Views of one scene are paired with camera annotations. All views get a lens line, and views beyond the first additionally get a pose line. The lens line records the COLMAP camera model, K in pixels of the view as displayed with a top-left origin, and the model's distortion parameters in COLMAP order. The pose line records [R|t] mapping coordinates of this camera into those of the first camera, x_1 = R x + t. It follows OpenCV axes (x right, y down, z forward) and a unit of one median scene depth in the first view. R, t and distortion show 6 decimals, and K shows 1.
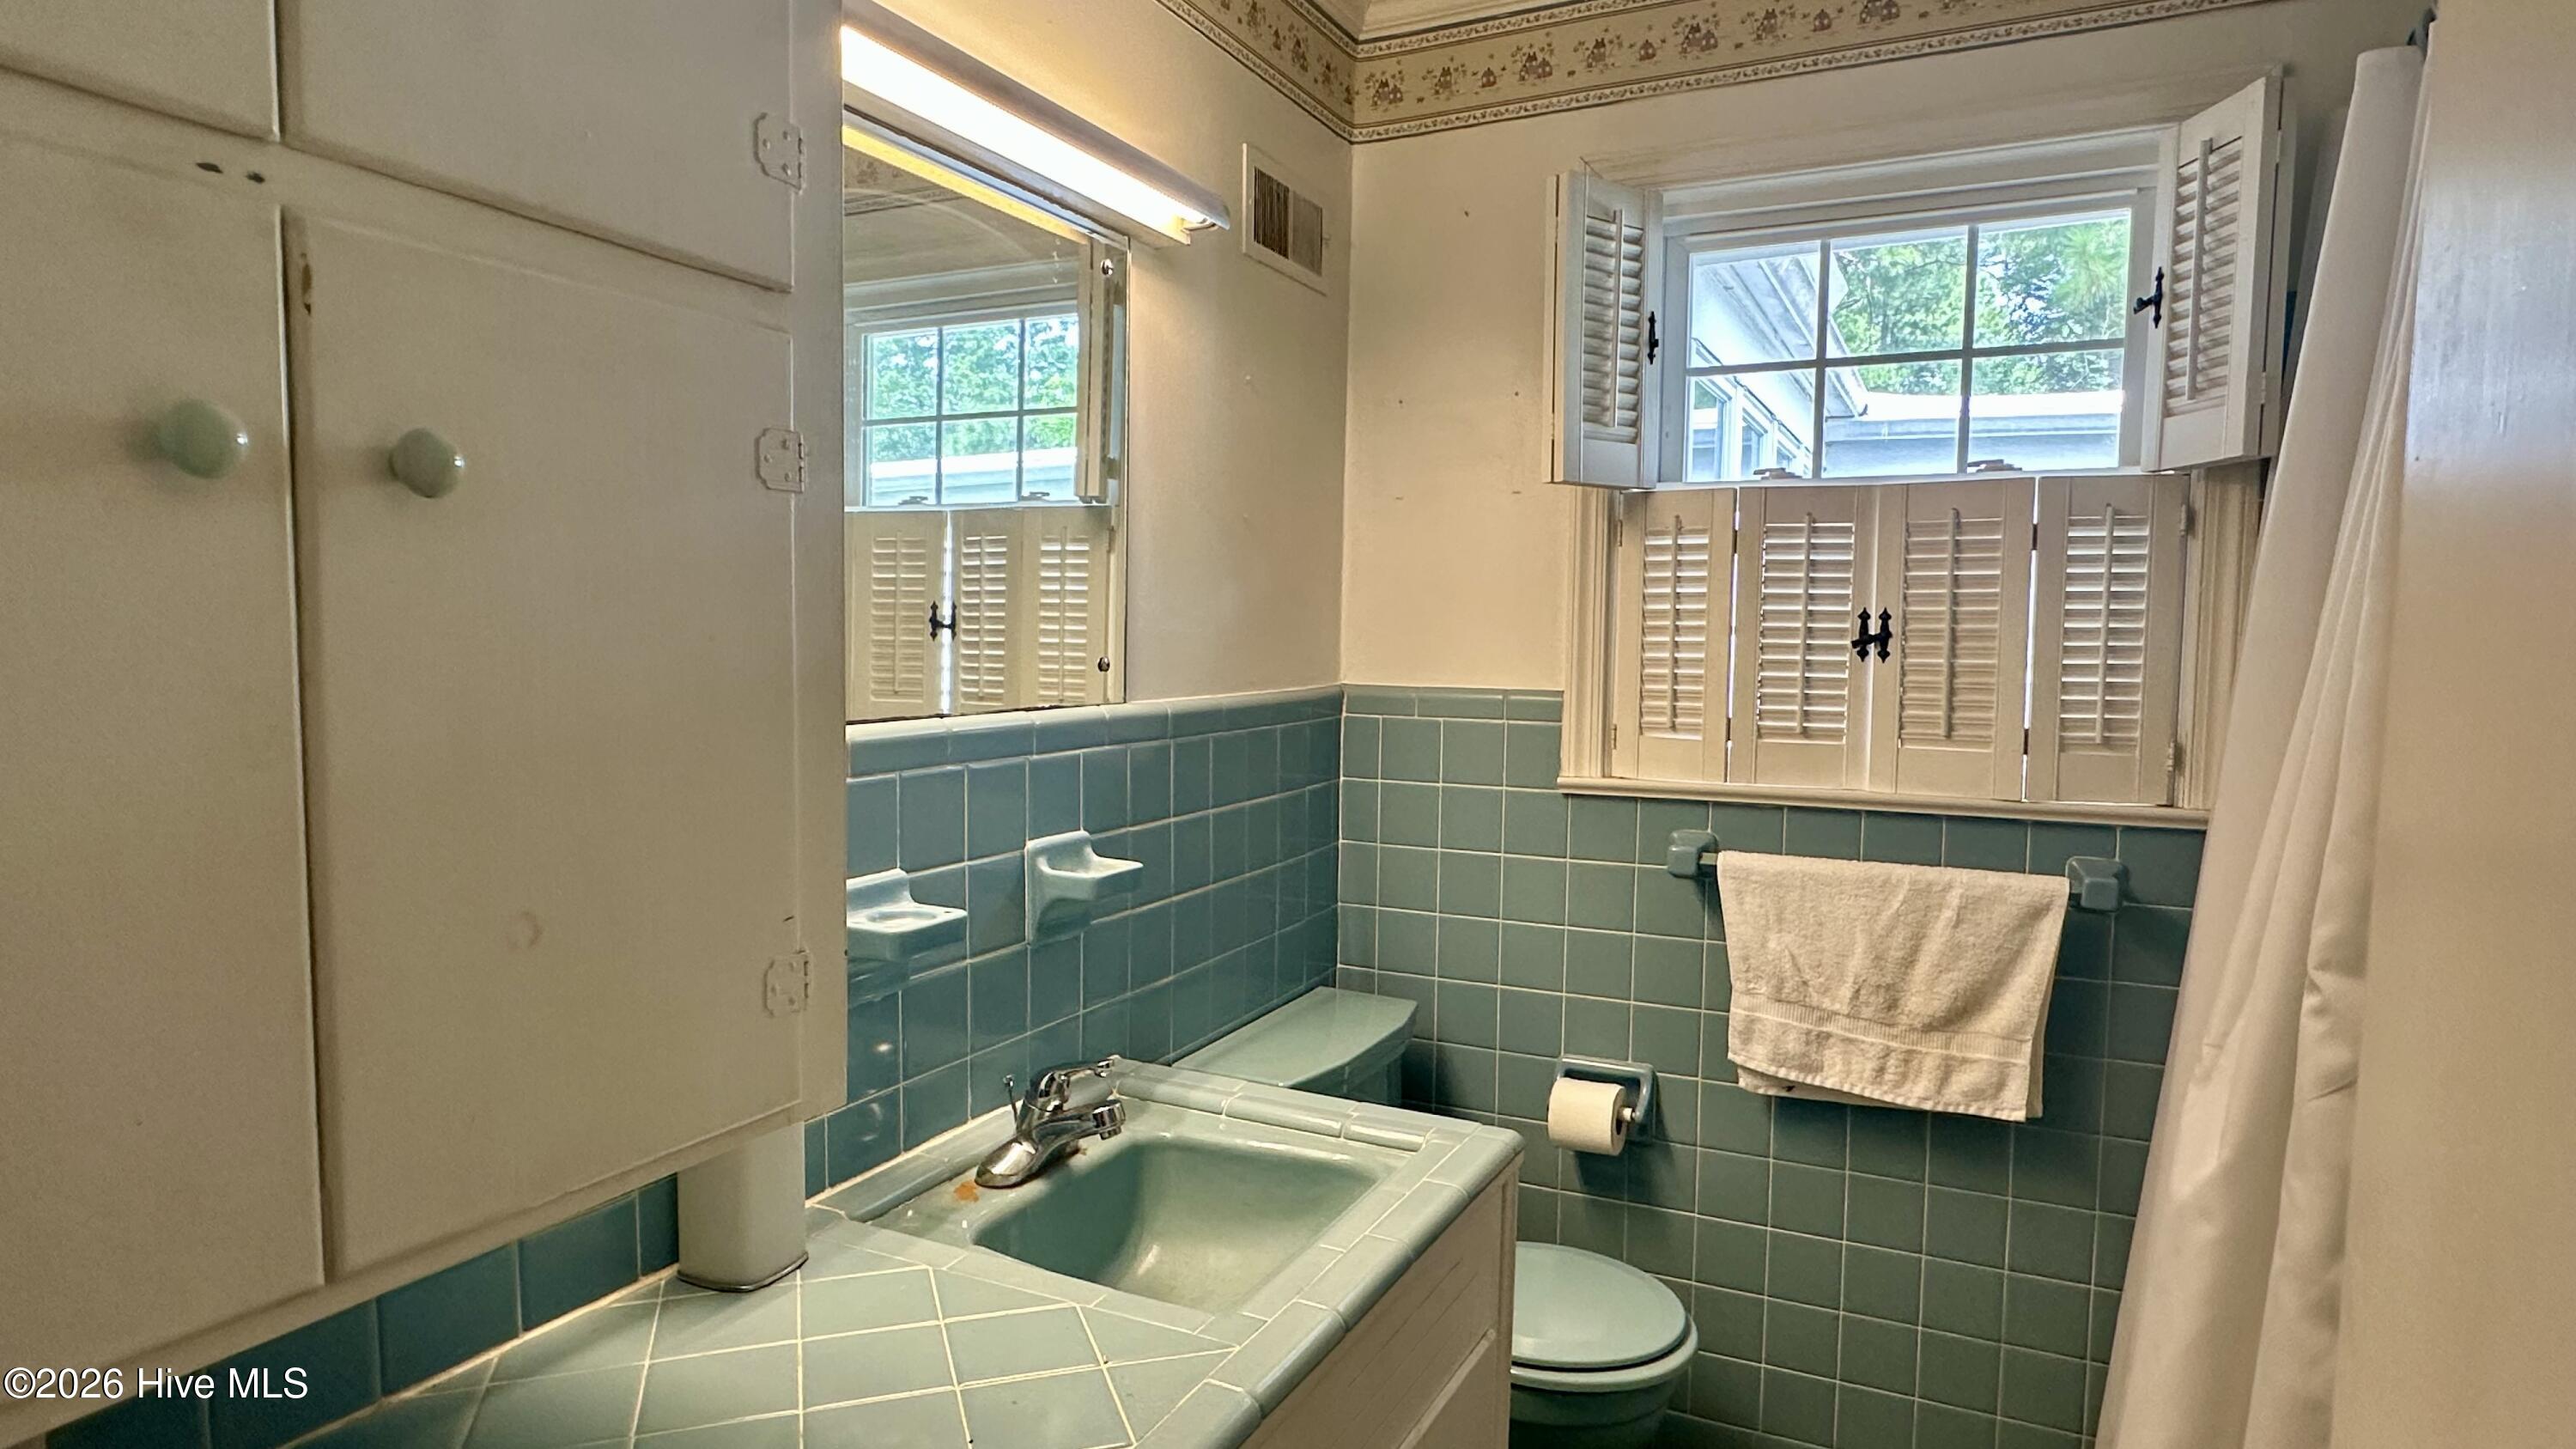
lens RADIAL K [[1448.4, 0, 1282.5], [0, 1448.4, 733.4], [0, 0, 1]] dist [-0.004847, 0.002935]
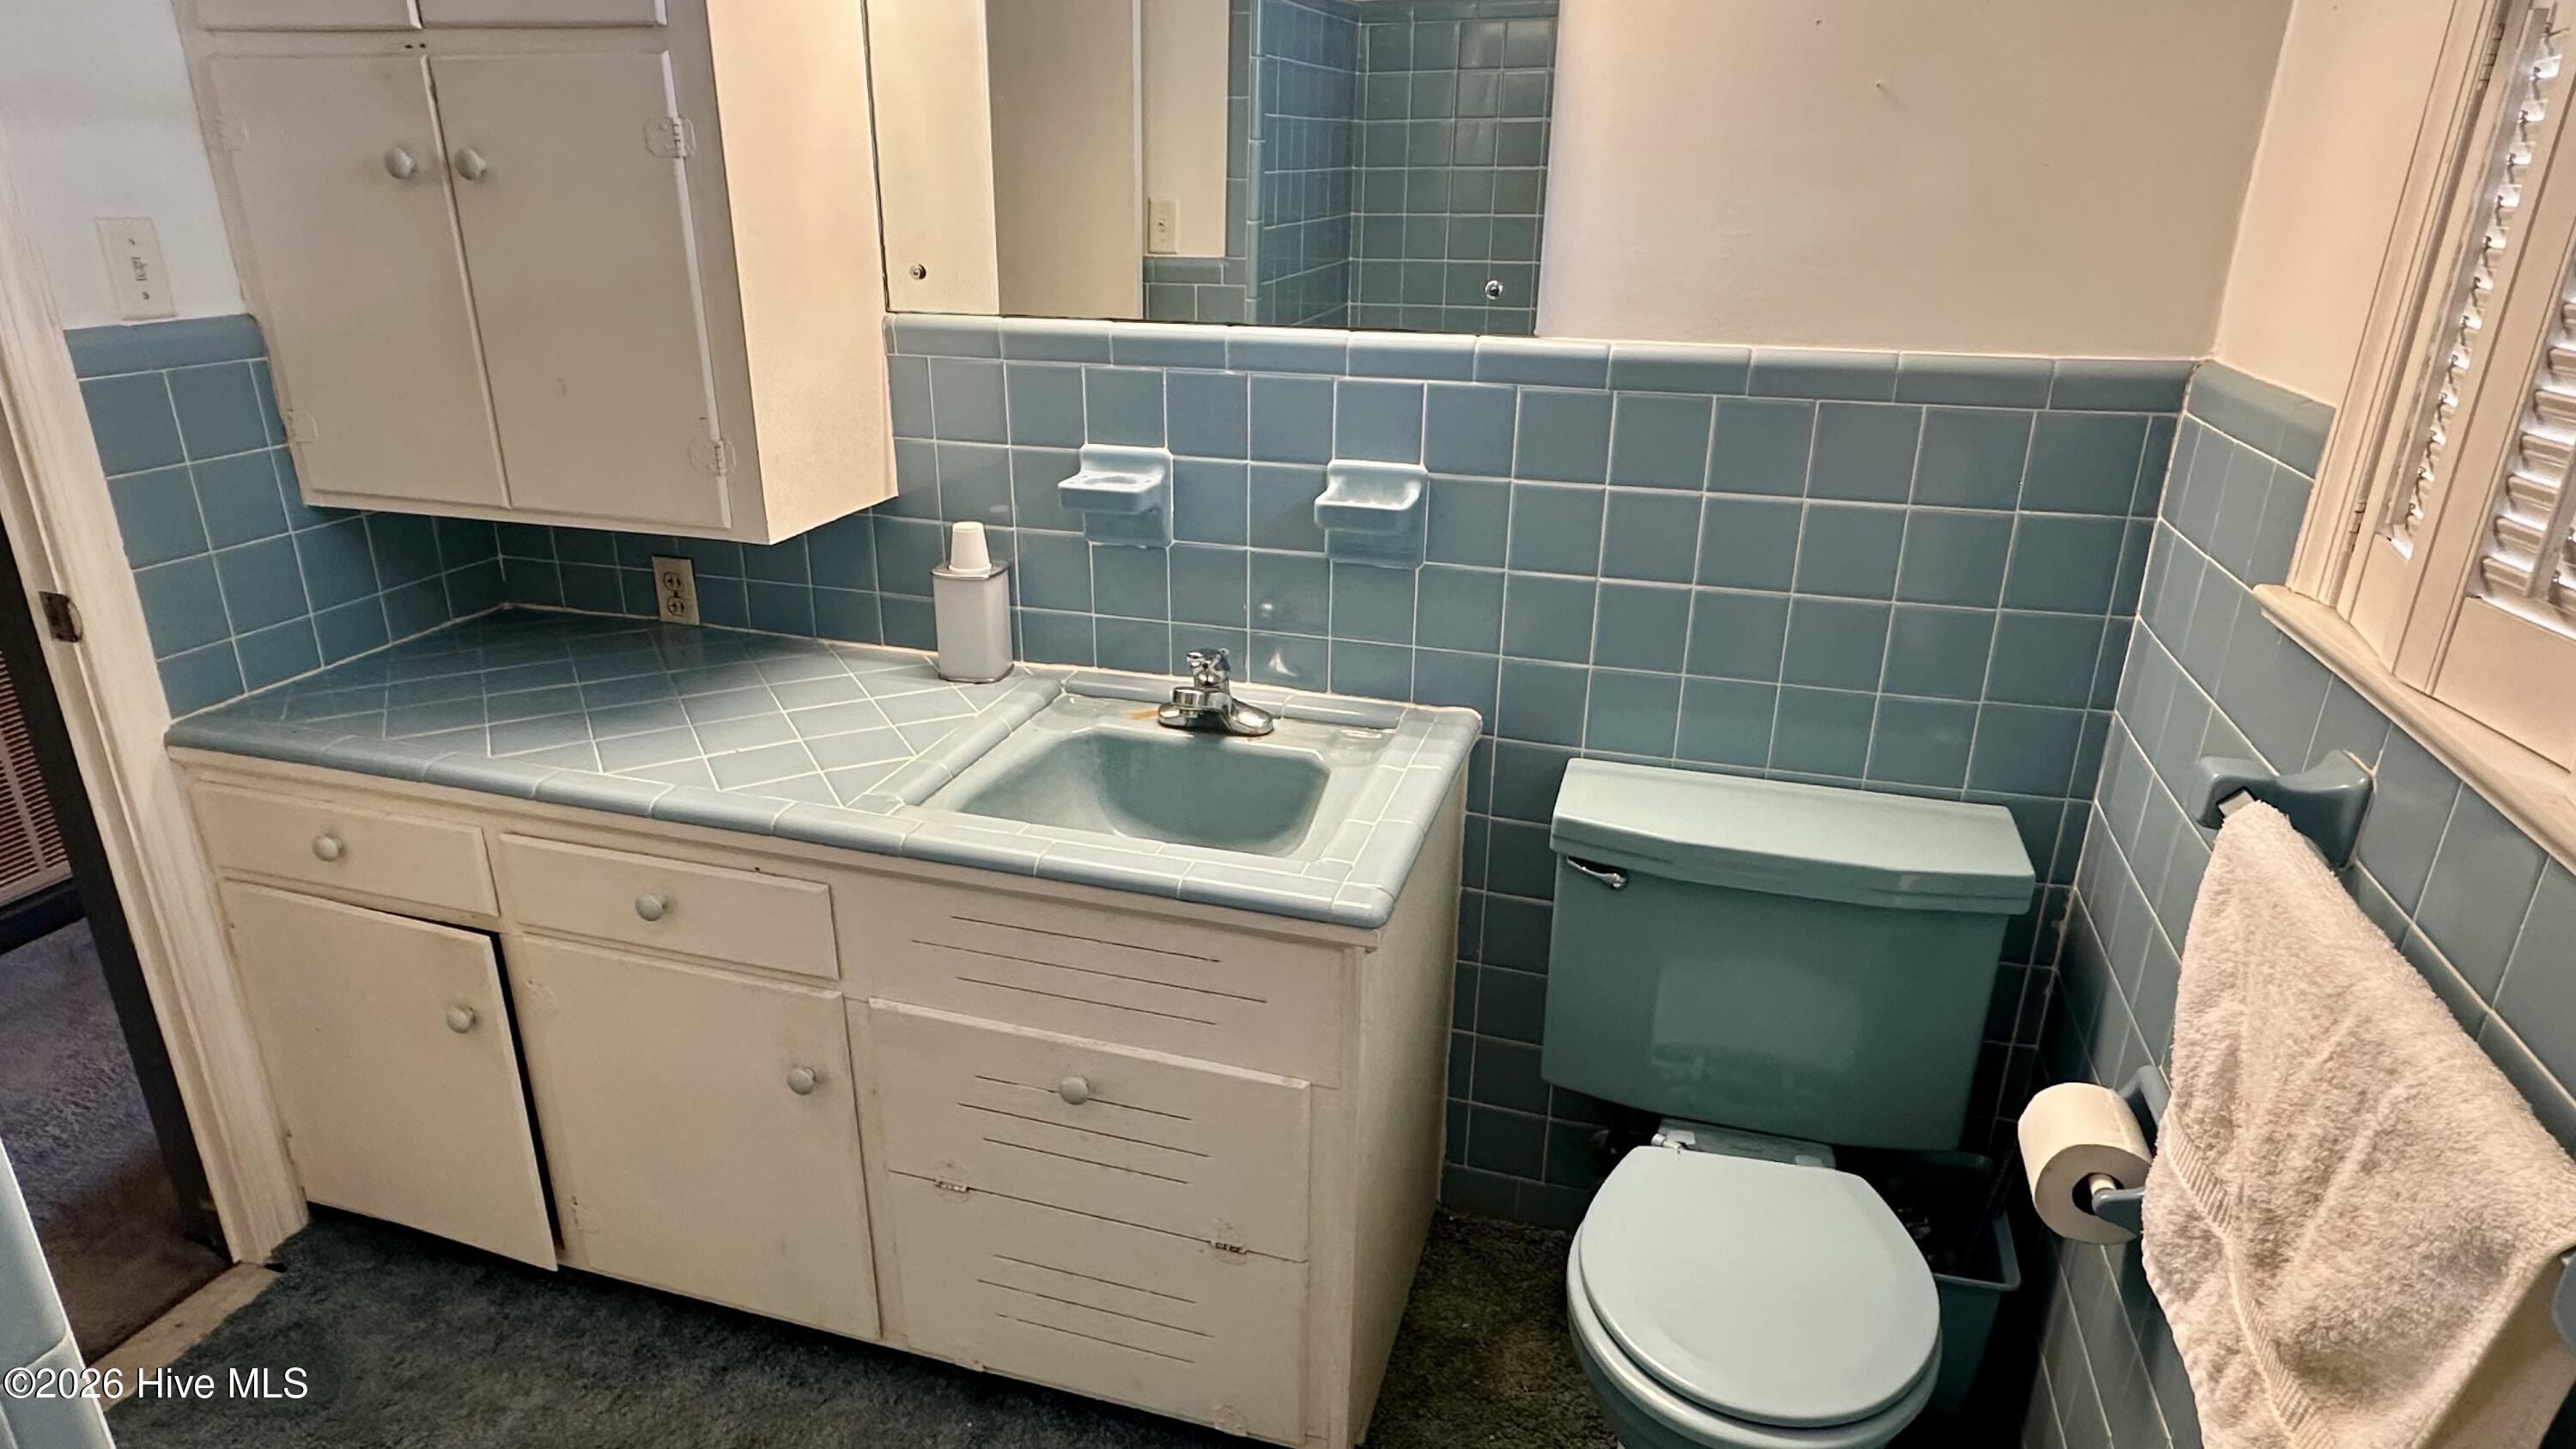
lens RADIAL K [[1448.4, 0, 1277.0], [0, 1448.4, 734.2], [0, 0, 1]] dist [-0.004847, 0.002935]
pose [[0.168581, 0.348192, -0.922140, 0.672872], [-0.078299, 0.937304, 0.339604, -0.072012], [0.982573, 0.014952, 0.185275, 0.606675]]
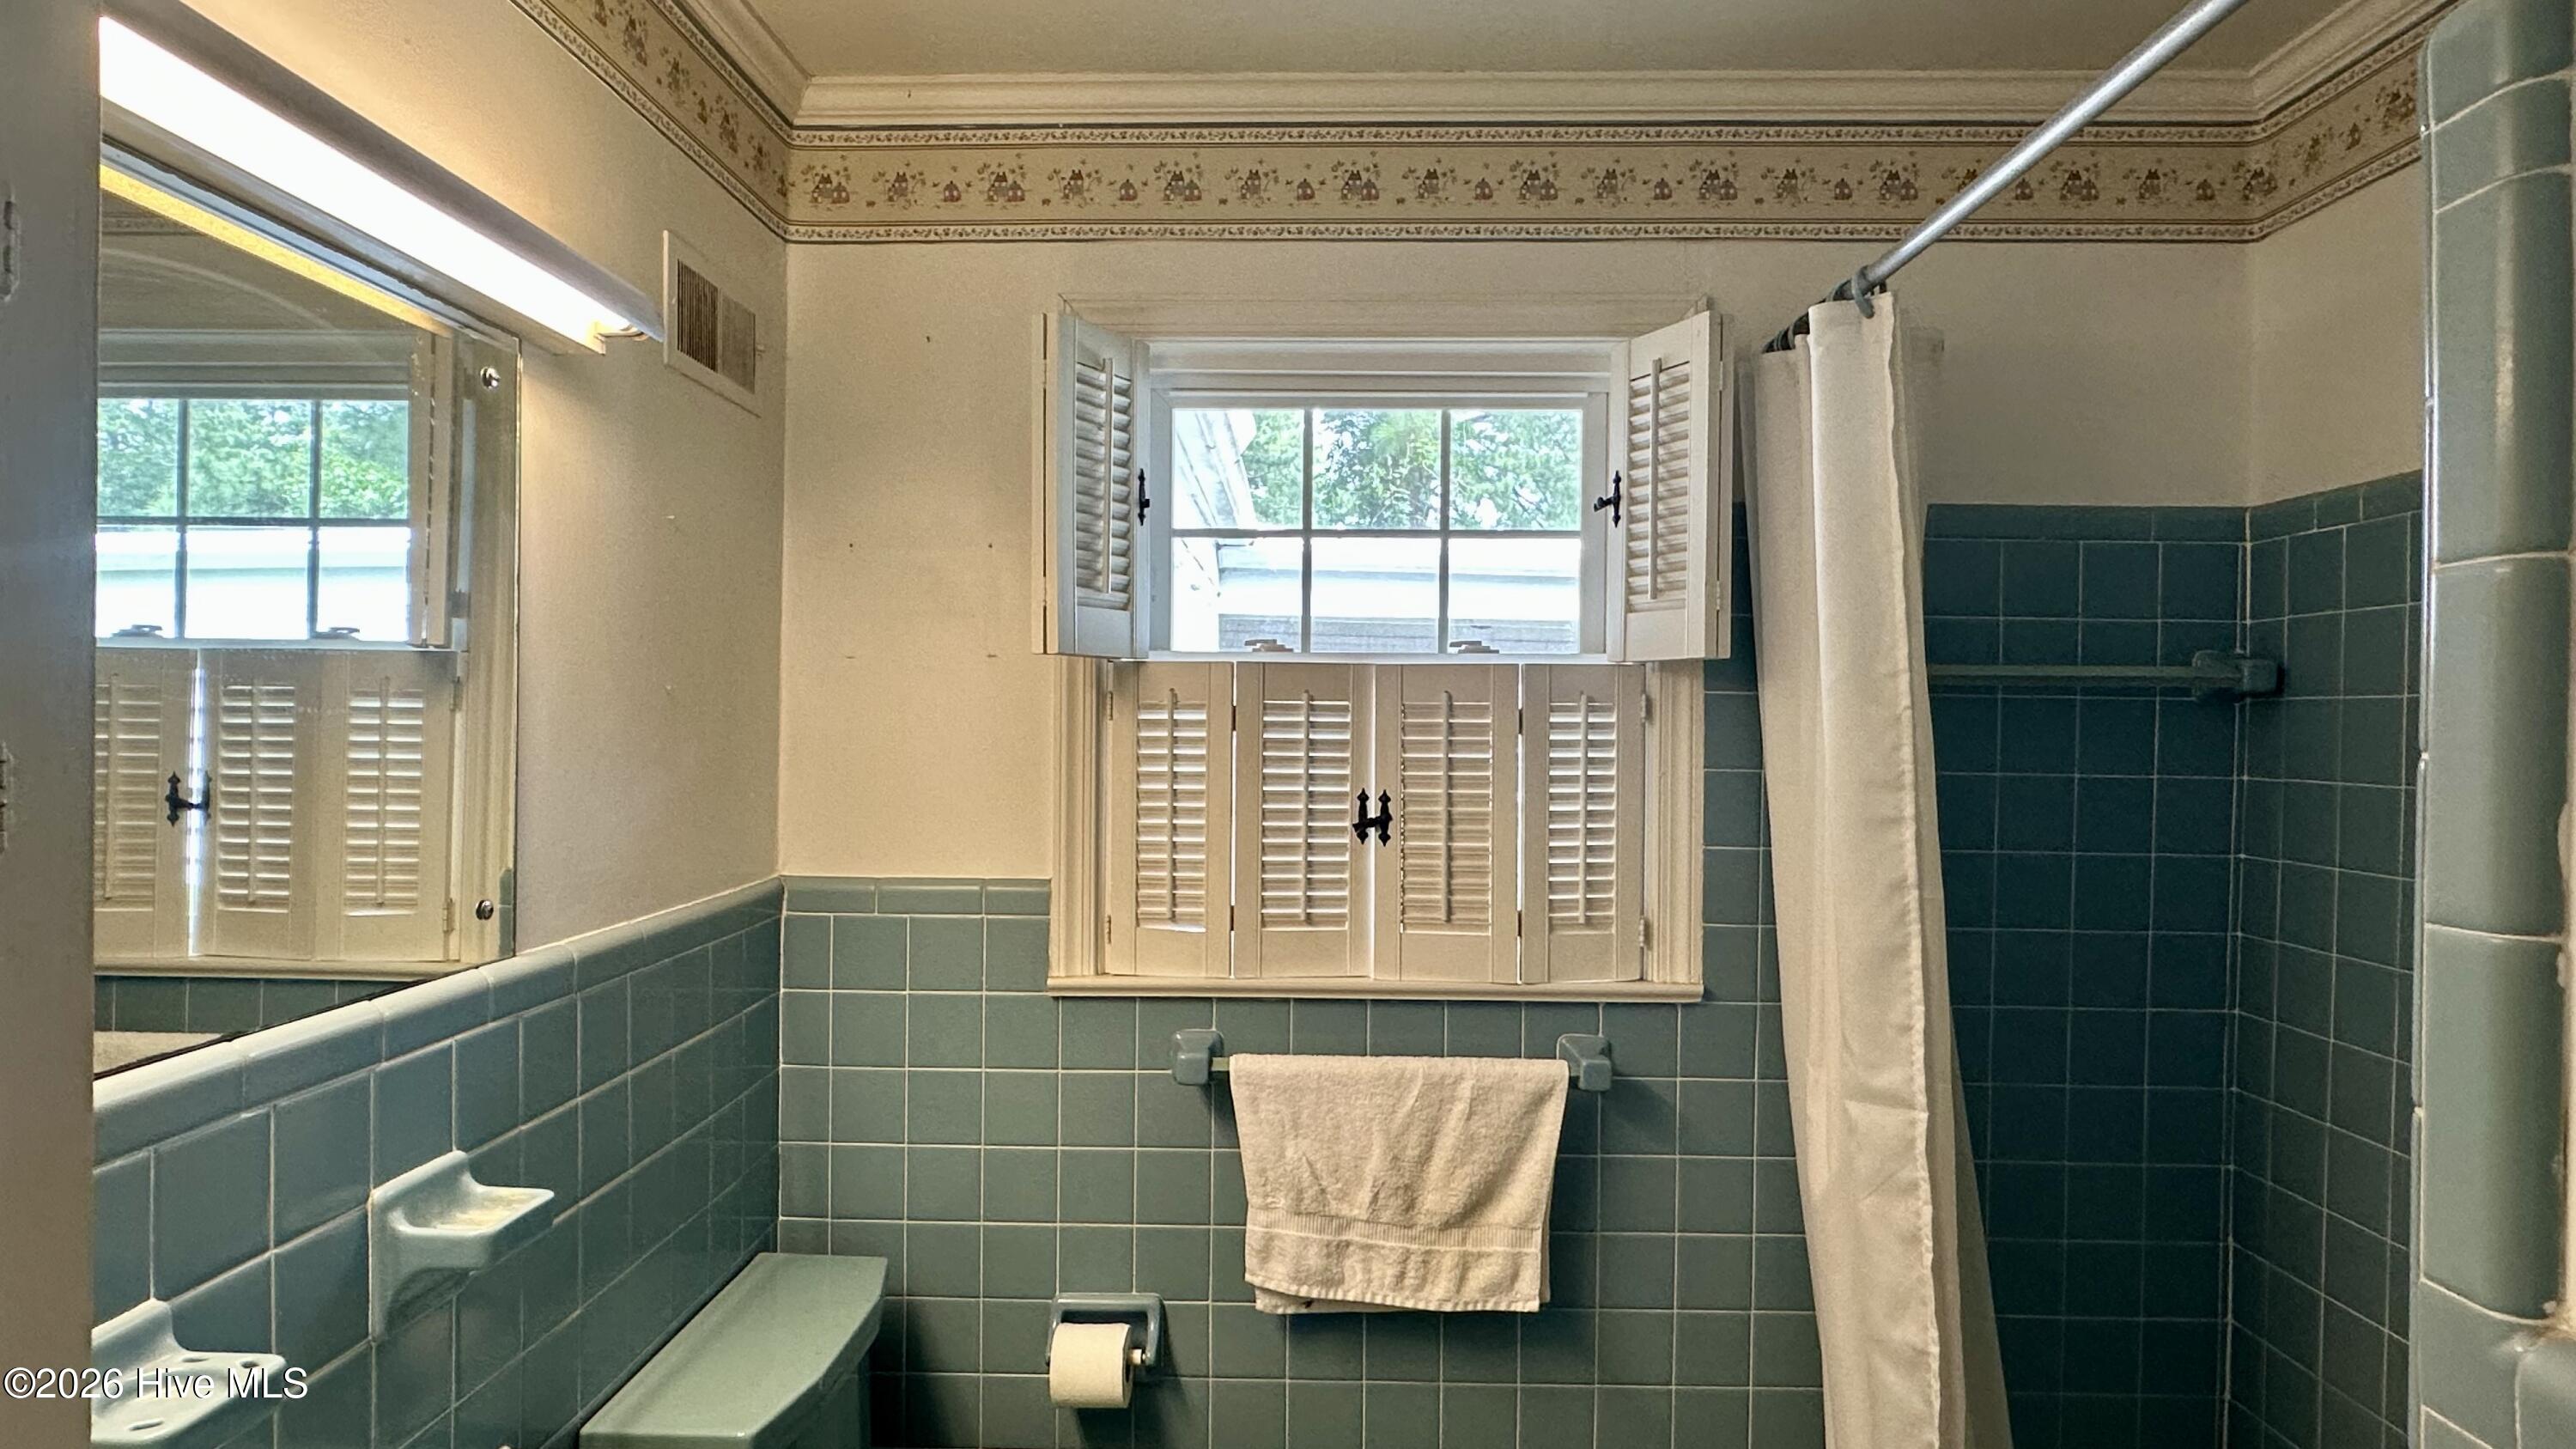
lens RADIAL K [[1448.4, 0, 1280.4], [0, 1448.4, 737.0], [0, 0, 1]] dist [-0.004847, 0.002935]
pose [[0.906398, -0.007049, 0.422366, -0.057621], [0.031058, 0.998267, -0.049990, -0.073956], [-0.421282, 0.058429, 0.905046, 0.140646]]
